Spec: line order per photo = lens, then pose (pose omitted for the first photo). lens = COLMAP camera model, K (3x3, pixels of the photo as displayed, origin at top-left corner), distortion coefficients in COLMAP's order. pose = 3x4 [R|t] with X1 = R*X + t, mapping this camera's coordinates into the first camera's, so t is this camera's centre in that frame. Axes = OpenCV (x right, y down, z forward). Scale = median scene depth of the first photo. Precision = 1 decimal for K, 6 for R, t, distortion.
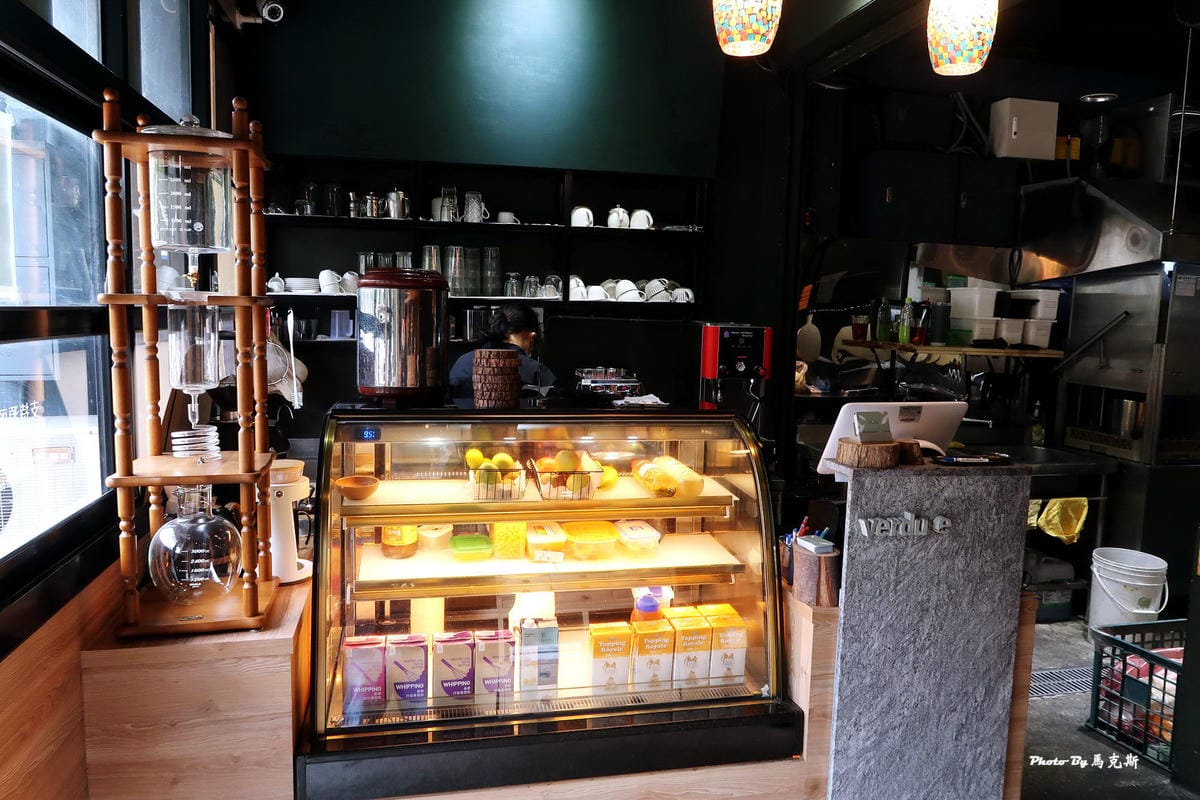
lens RADIAL K [[833.4, 0, 599.3], [0, 833.4, 400.1], [0, 0, 1]] dist [-0.008881, -0.005199]
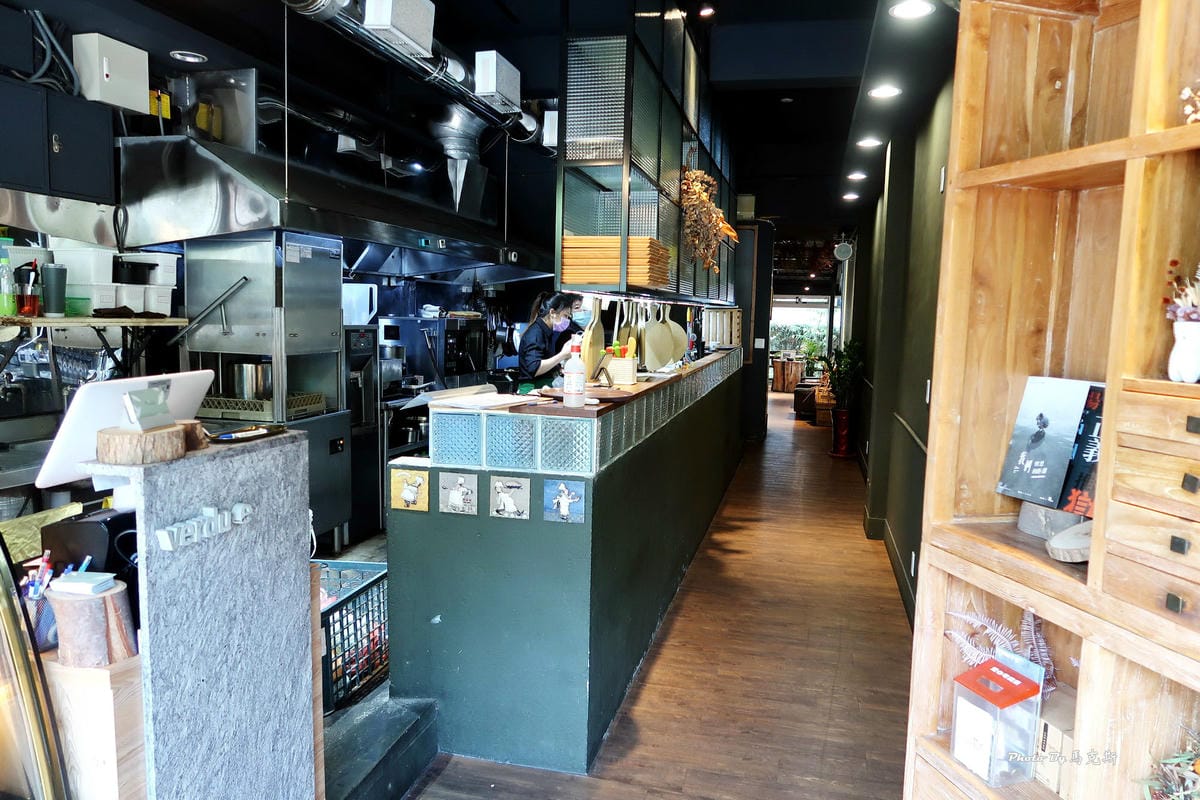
lens RADIAL K [[833.4, 0, 596.8], [0, 833.4, 396.6], [0, 0, 1]] dist [-0.008881, -0.005199]
pose [[0.468276, -0.113765, 0.876228, -0.137424], [0.095316, 0.992394, 0.077908, 0.000985], [-0.878426, 0.047036, 0.475558, 0.263026]]
